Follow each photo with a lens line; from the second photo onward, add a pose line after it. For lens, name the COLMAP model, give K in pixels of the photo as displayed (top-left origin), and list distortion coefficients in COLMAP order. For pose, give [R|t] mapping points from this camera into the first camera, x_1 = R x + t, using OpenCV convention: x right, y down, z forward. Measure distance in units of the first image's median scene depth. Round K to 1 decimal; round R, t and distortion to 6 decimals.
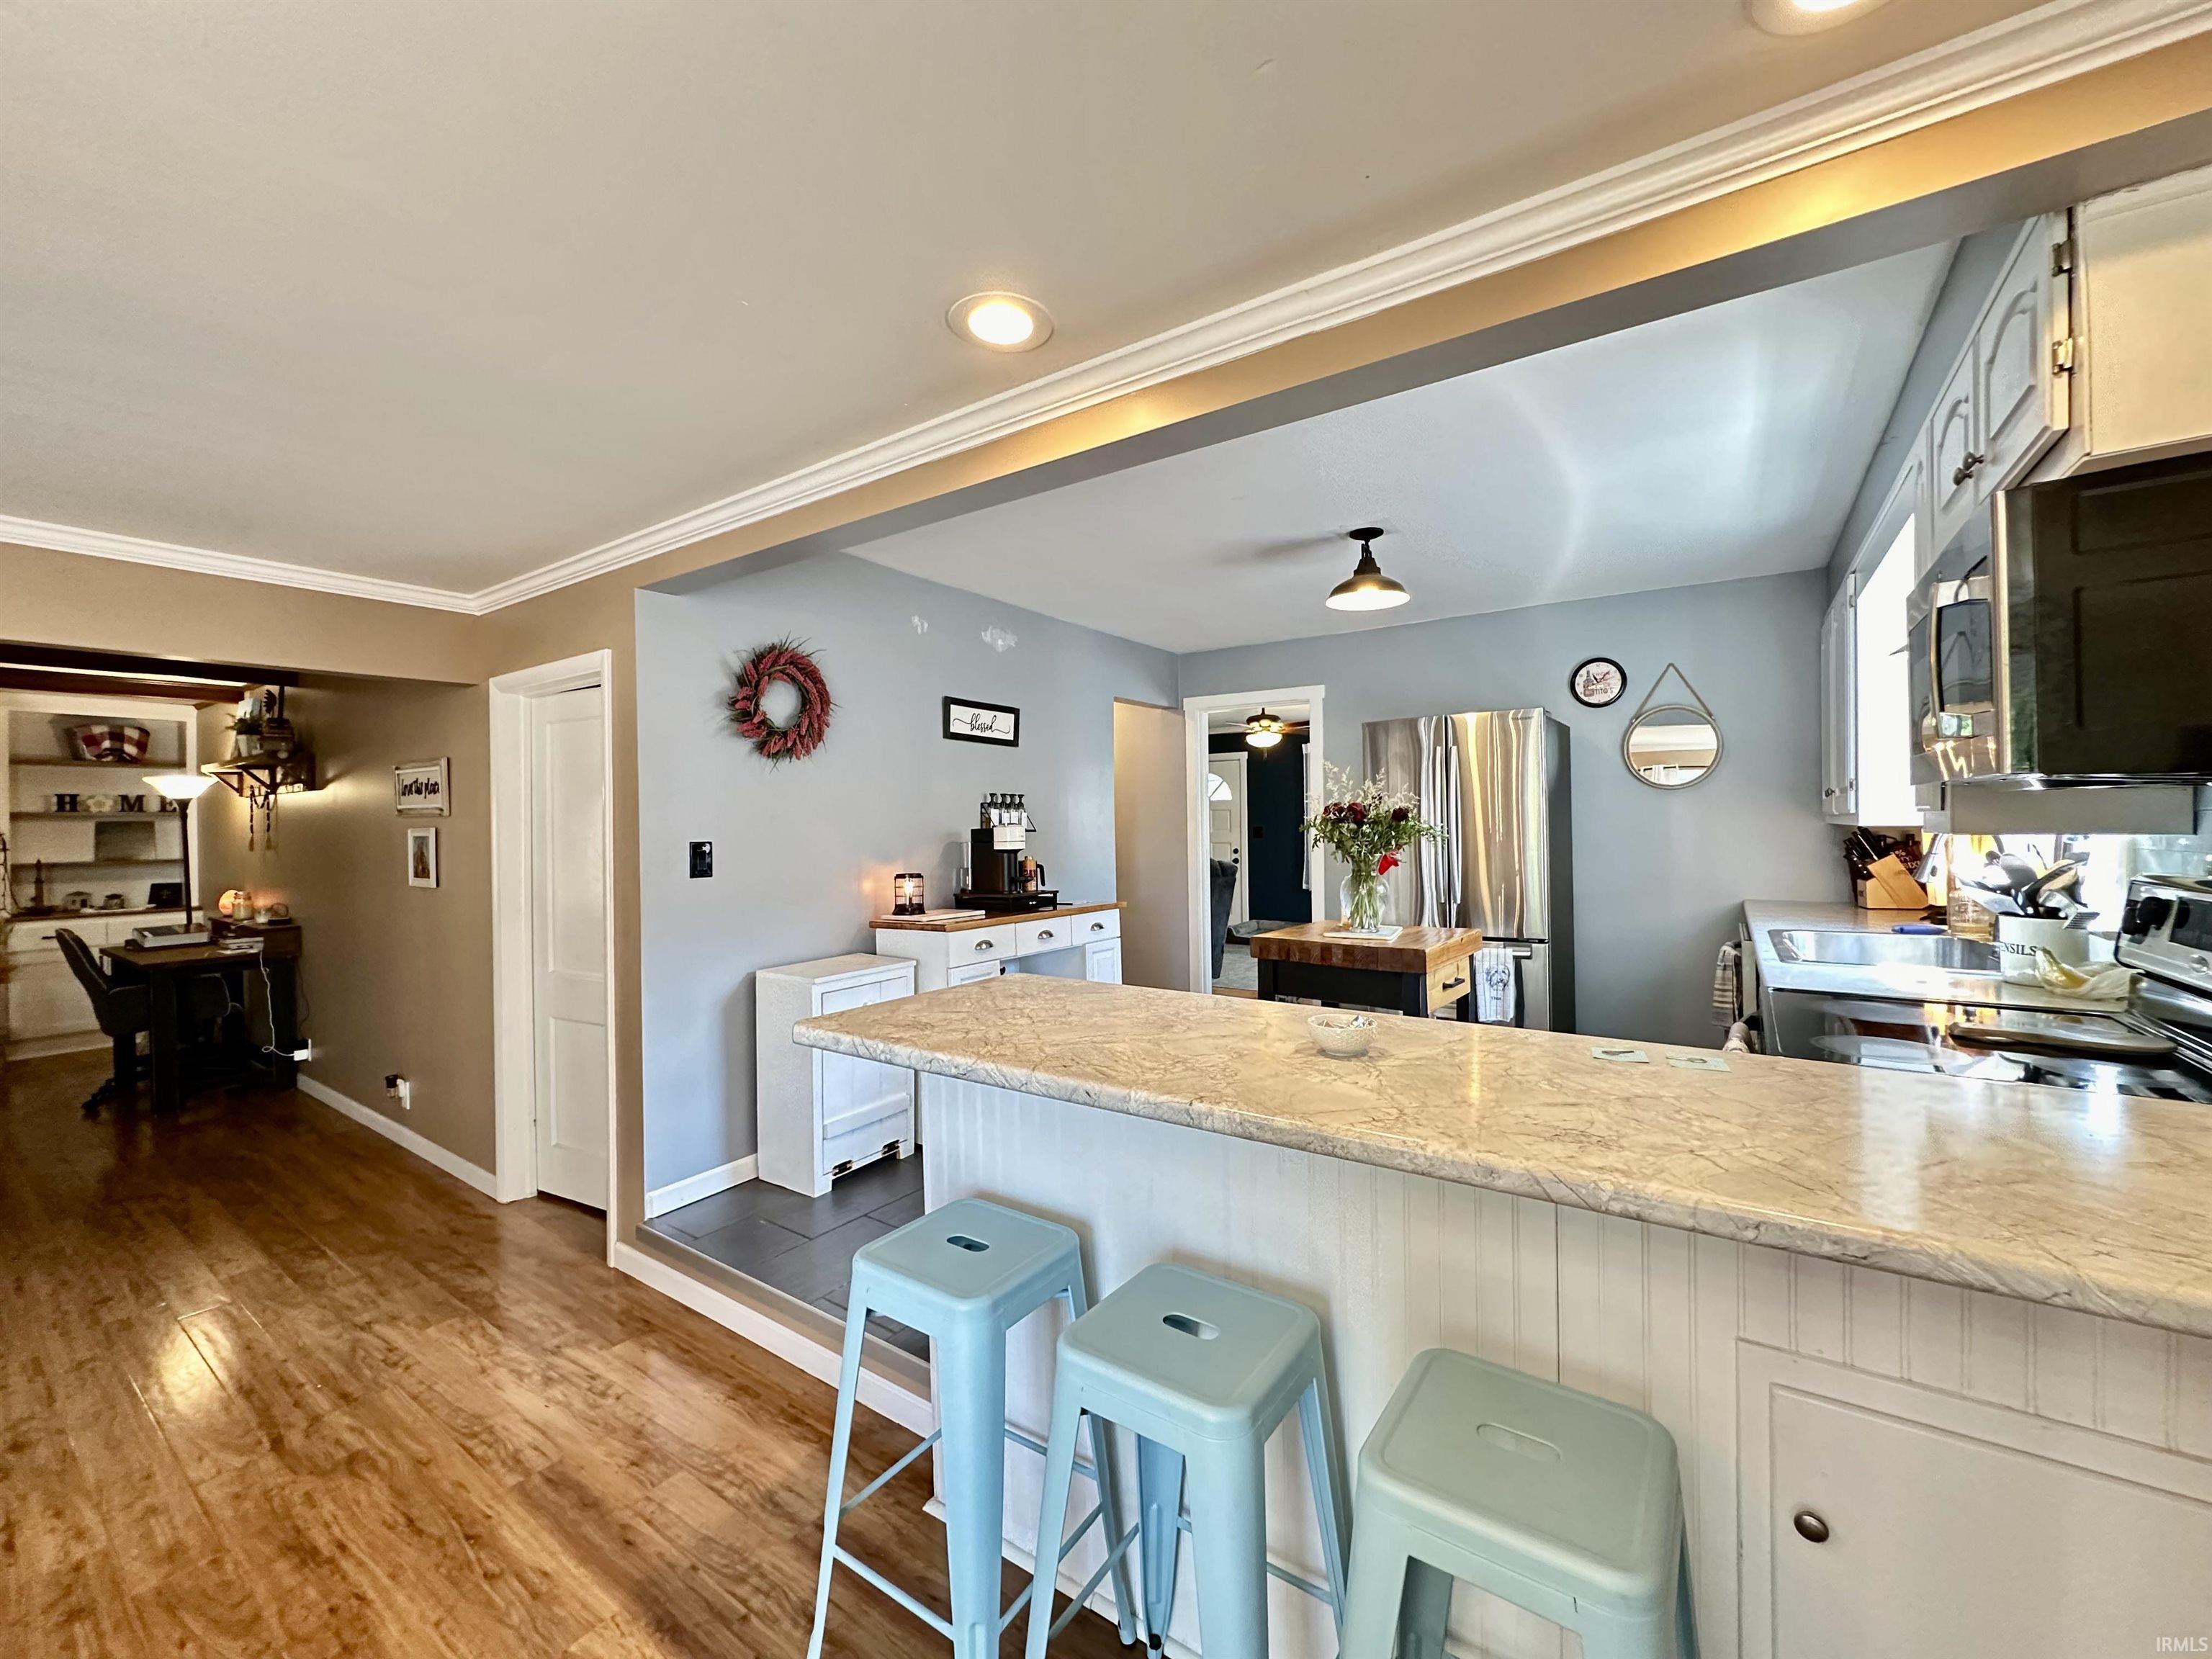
lens RADIAL K [[883.1, 0, 1106.0], [0, 883.1, 829.5], [0, 0, 1]] dist [-0.001833, 0.001009]
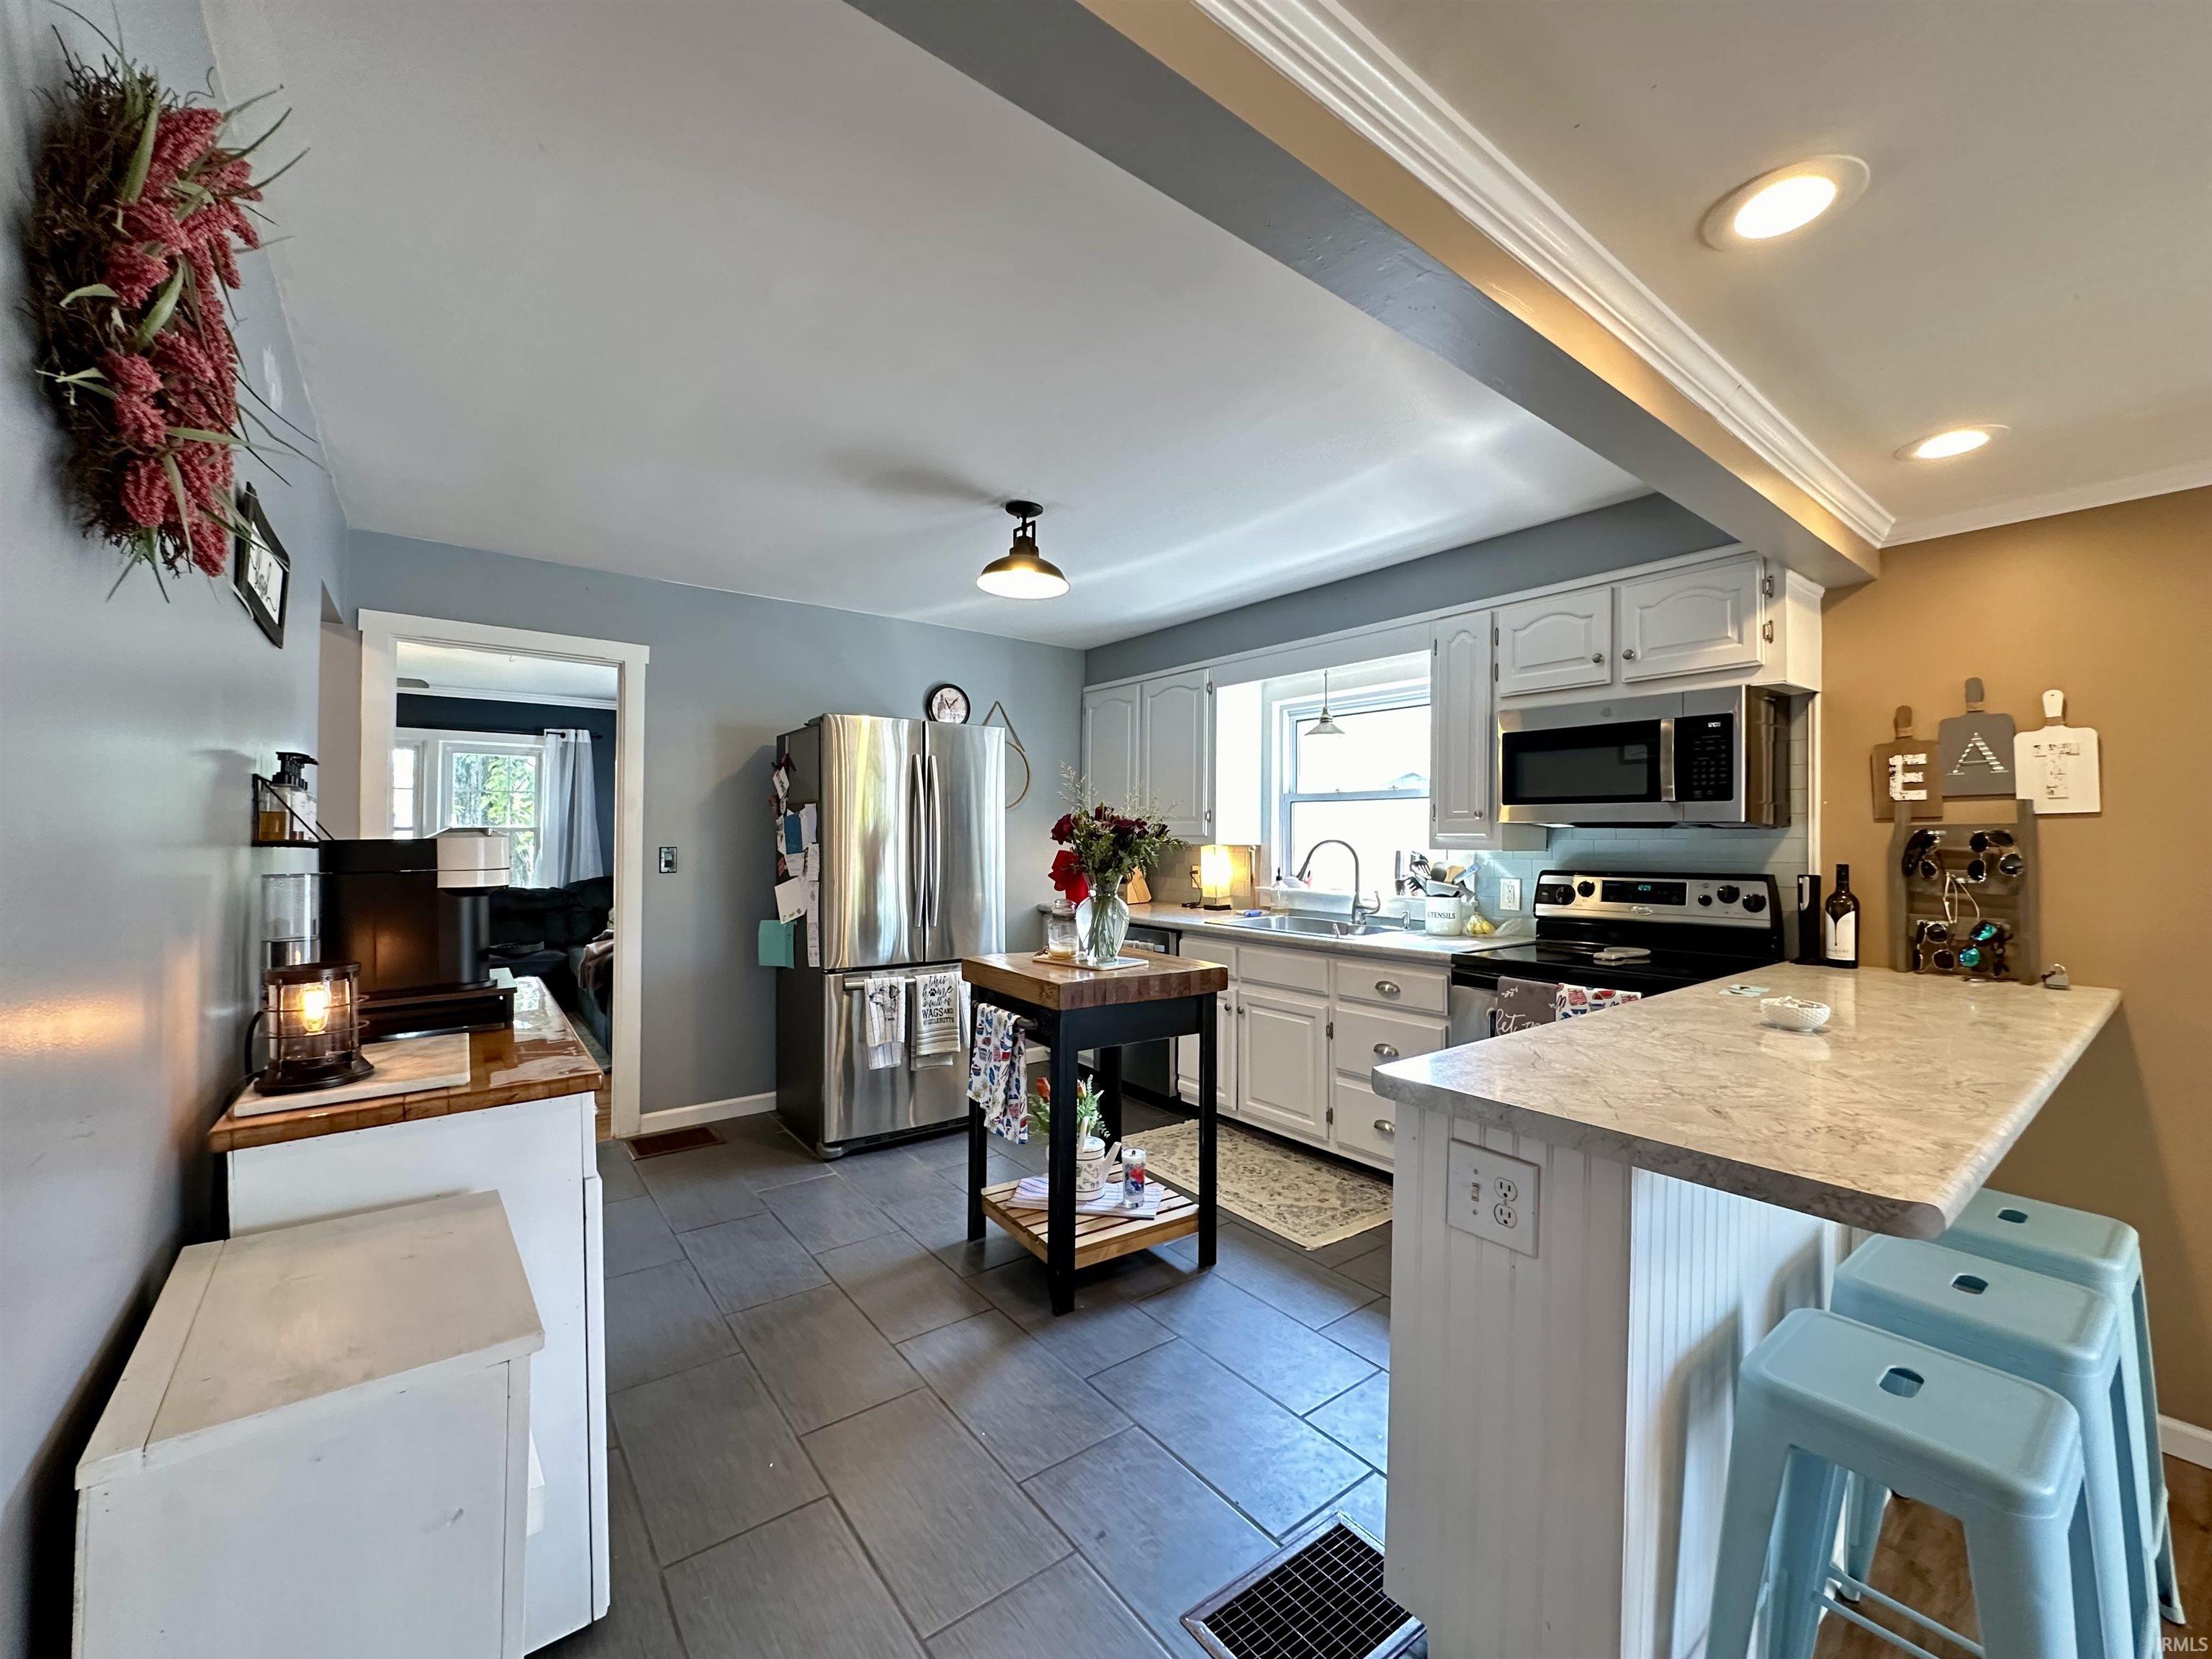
lens RADIAL K [[883.1, 0, 1106.0], [0, 883.1, 829.5], [0, 0, 1]] dist [-0.001833, 0.001009]
pose [[0.299288, 0.022713, 0.953892, -0.449406], [-0.005068, 0.999740, -0.022215, 0.002236], [-0.954149, 0.001814, 0.299326, 0.579928]]
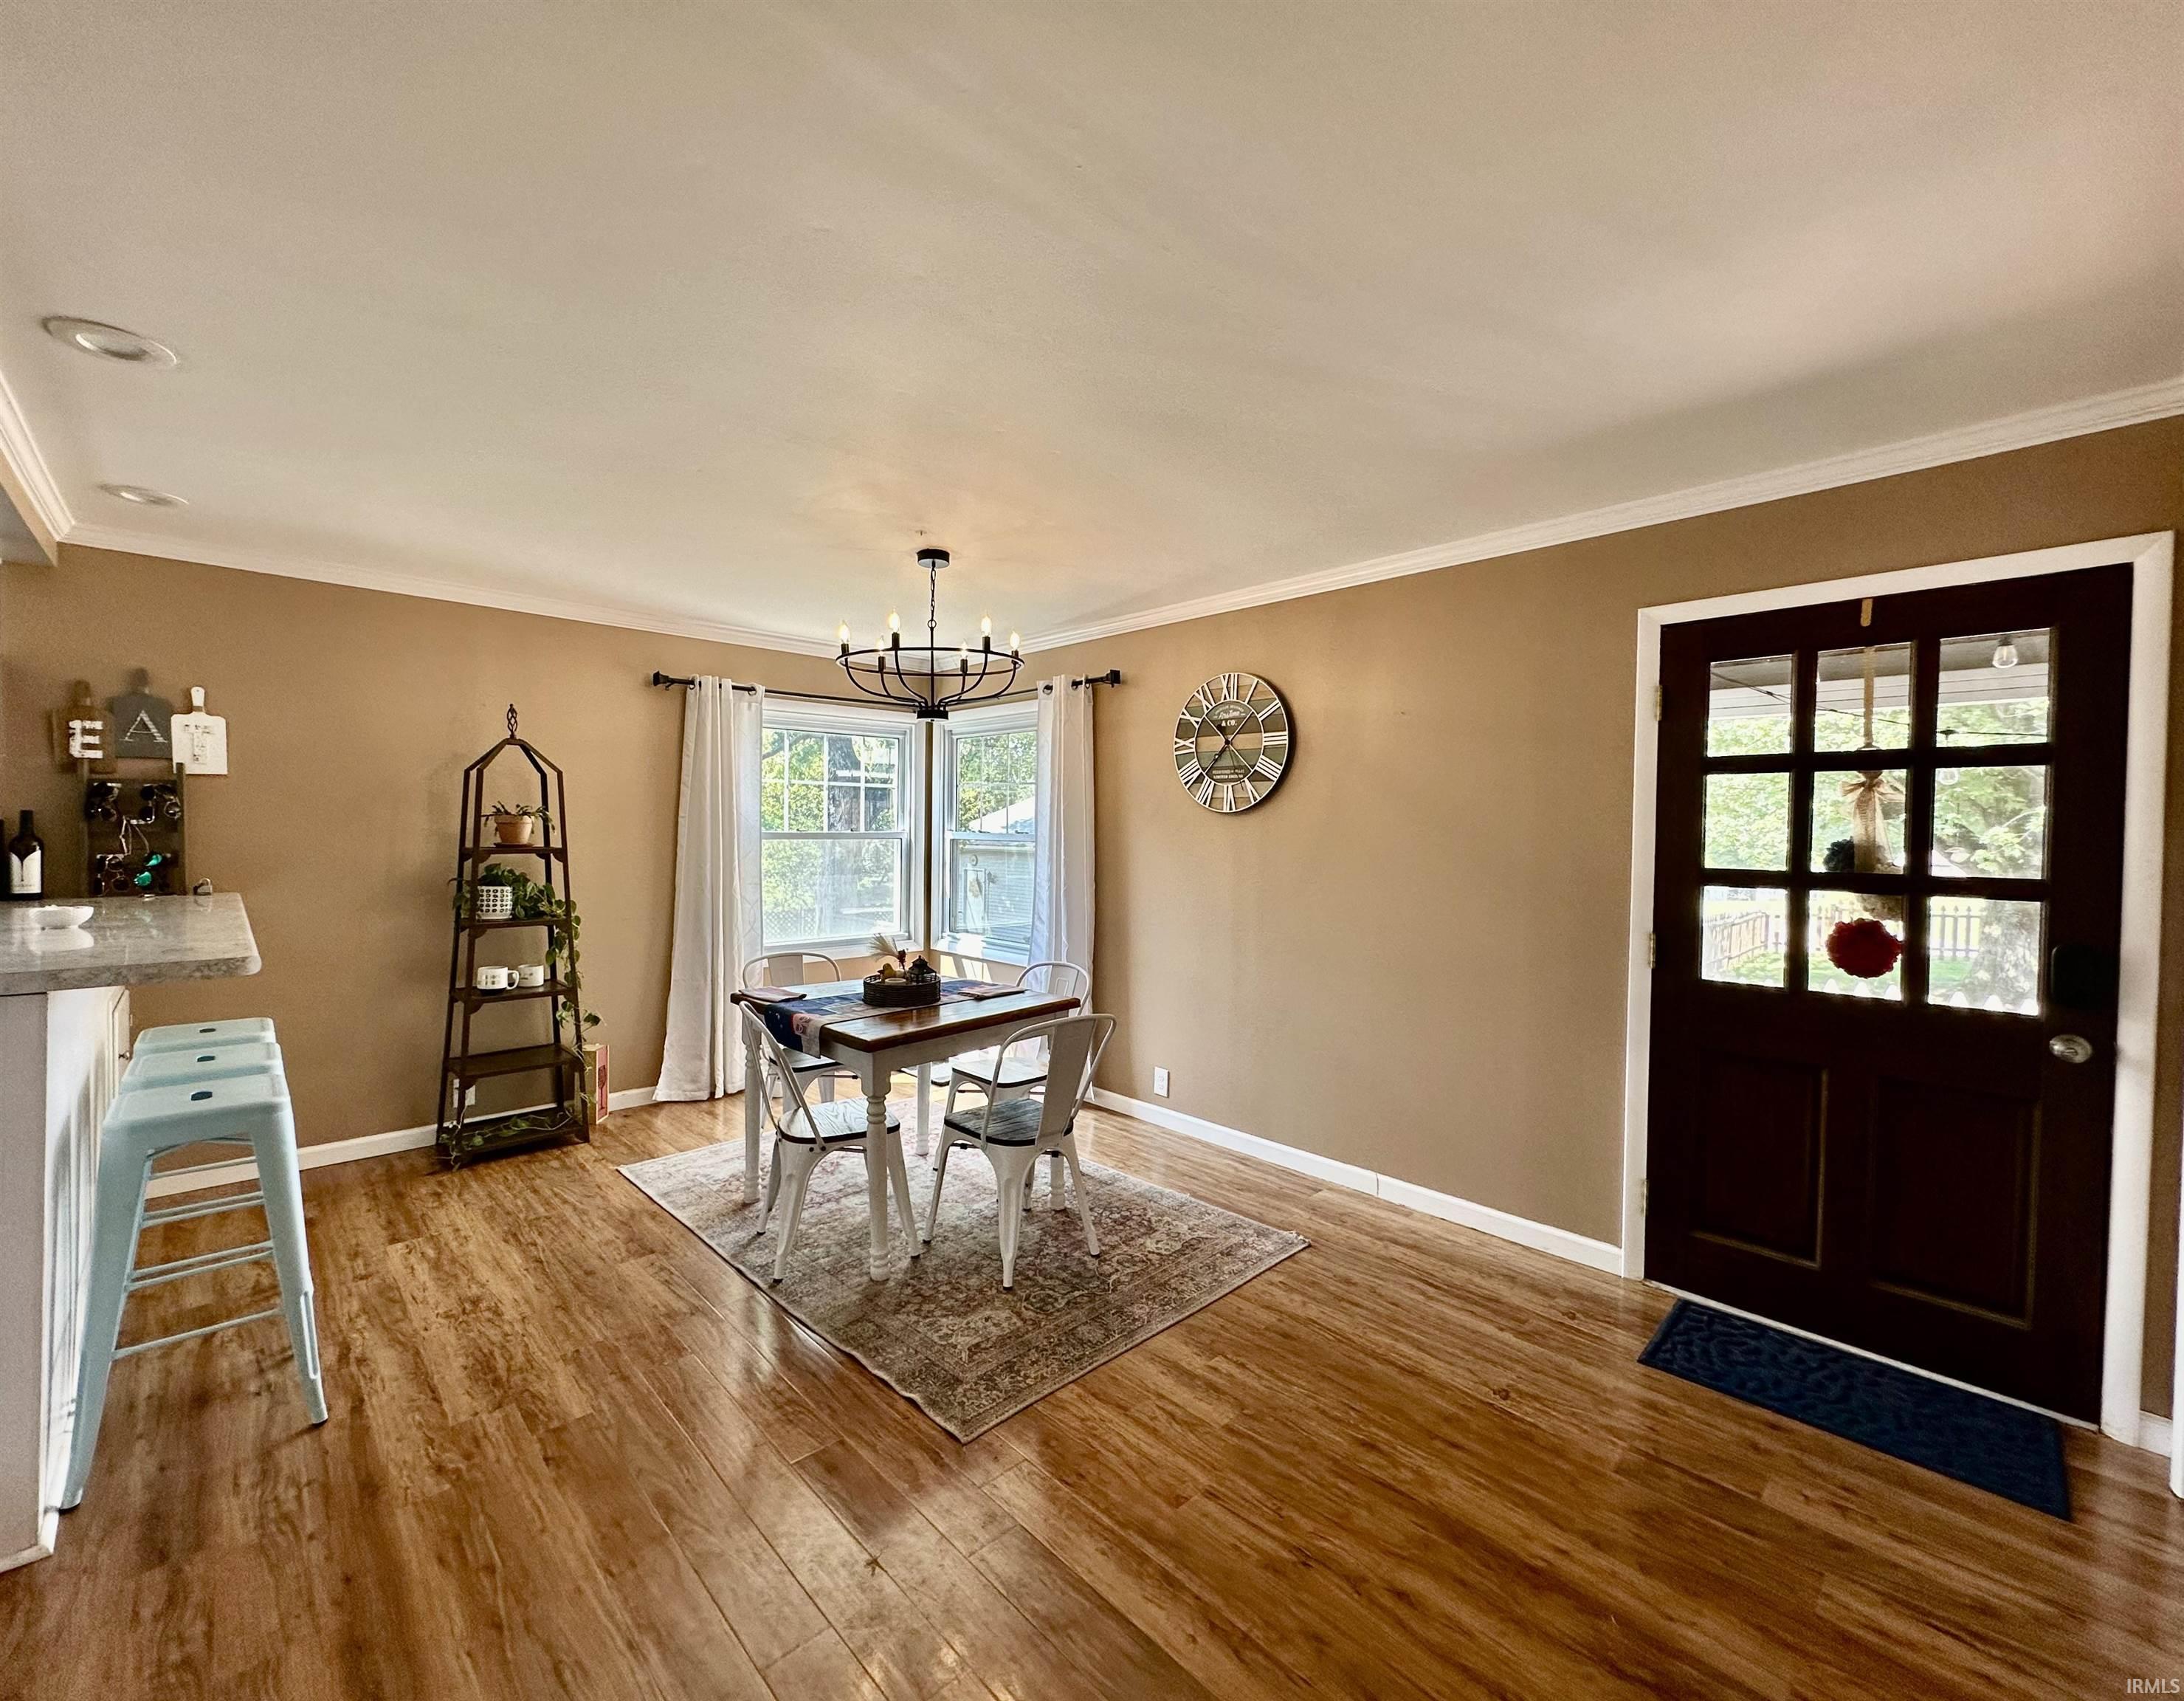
lens RADIAL K [[908.8, 0, 1058.3], [0, 908.8, 841.1], [0, 0, 1]] dist [-0.000277, 0.000283]
pose [[-0.976868, -0.001406, 0.213839, -0.689239], [0.002709, 0.999817, 0.018952, 0.025559], [-0.213826, 0.019093, -0.976685, 0.830377]]
